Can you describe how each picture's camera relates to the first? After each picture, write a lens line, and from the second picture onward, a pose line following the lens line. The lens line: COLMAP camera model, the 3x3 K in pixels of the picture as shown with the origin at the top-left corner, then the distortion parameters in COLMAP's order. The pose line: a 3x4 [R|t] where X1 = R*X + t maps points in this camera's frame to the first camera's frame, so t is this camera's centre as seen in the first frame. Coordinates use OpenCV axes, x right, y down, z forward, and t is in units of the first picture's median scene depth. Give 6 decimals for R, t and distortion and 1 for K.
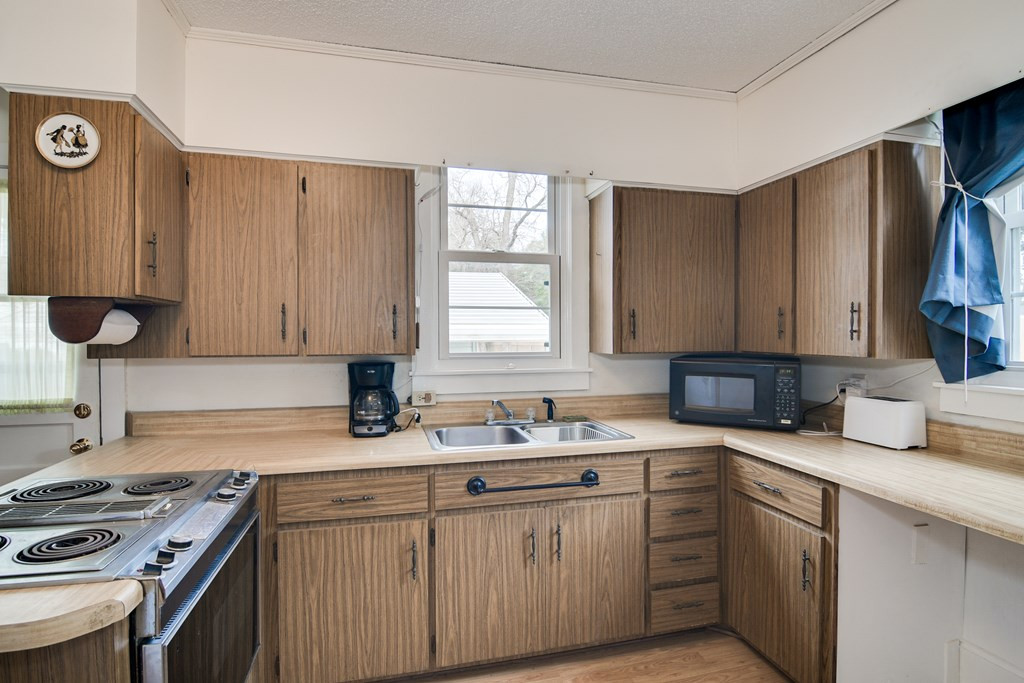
lens RADIAL K [[518.4, 0, 512.0], [0, 518.4, 341.5], [0, 0, 1]] dist [-0.001732, -0.017136]
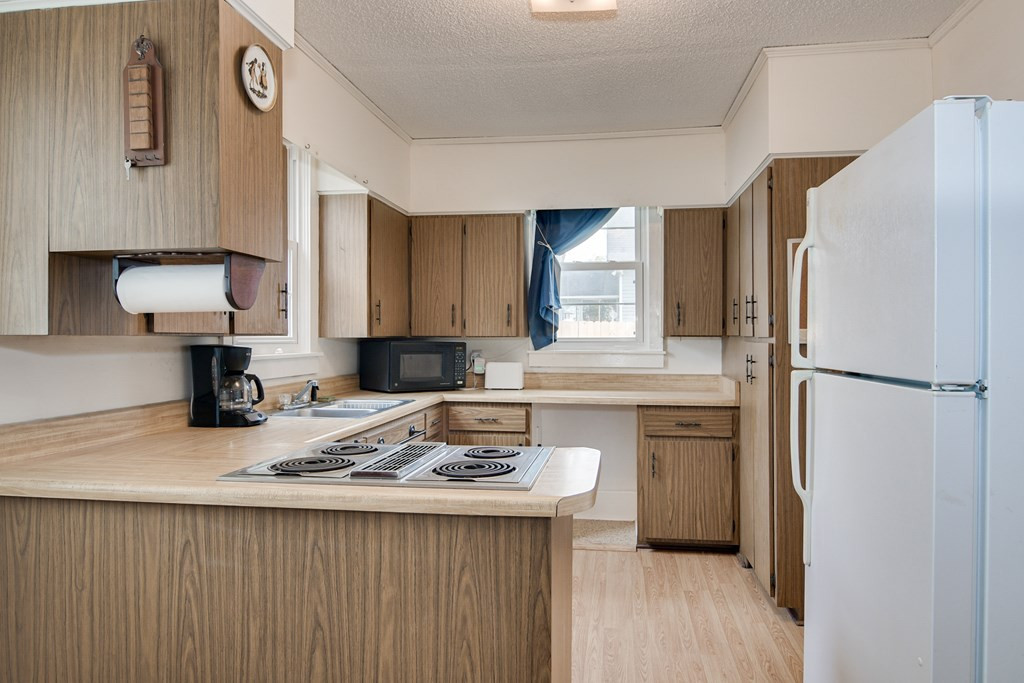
lens RADIAL K [[698.1, 0, 512.0], [0, 698.1, 341.5], [0, 0, 1]] dist [-0.000692, -0.000563]
pose [[0.379798, -0.003274, 0.925064, -1.369977], [0.013673, 0.999904, -0.002075, 0.049121], [-0.924968, 0.013437, 0.379807, 0.116467]]
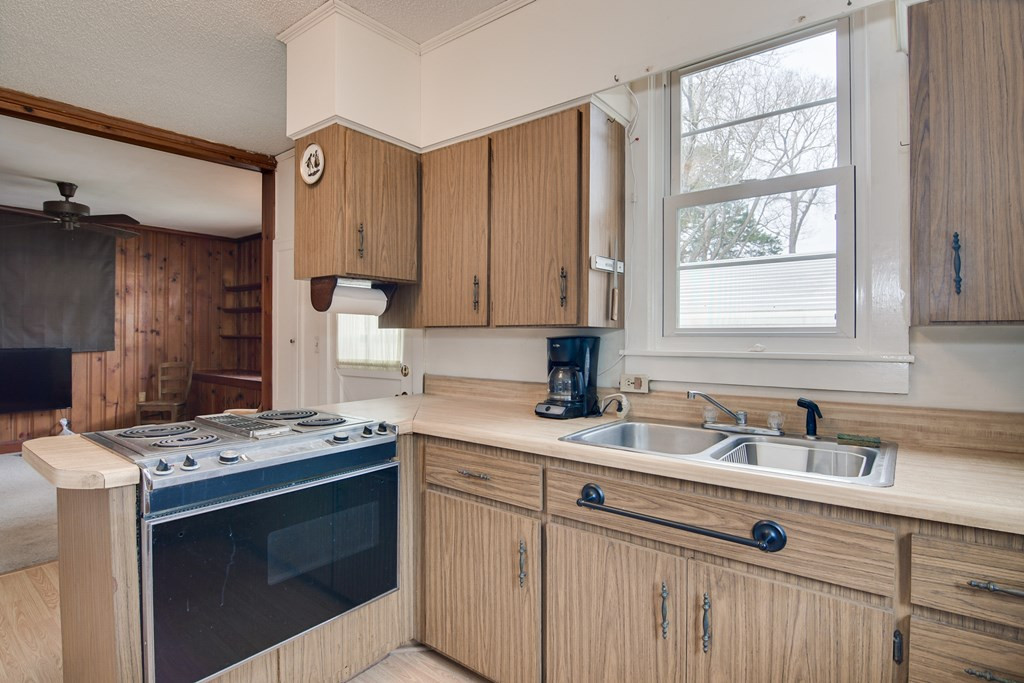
lens RADIAL K [[518.4, 0, 512.0], [0, 518.4, 341.5], [0, 0, 1]] dist [-0.001732, -0.017136]
pose [[0.611644, 0.013485, -0.791018, 0.429867], [-0.014559, 0.999877, 0.005788, 0.051989], [0.790999, 0.007976, 0.611765, 0.436878]]
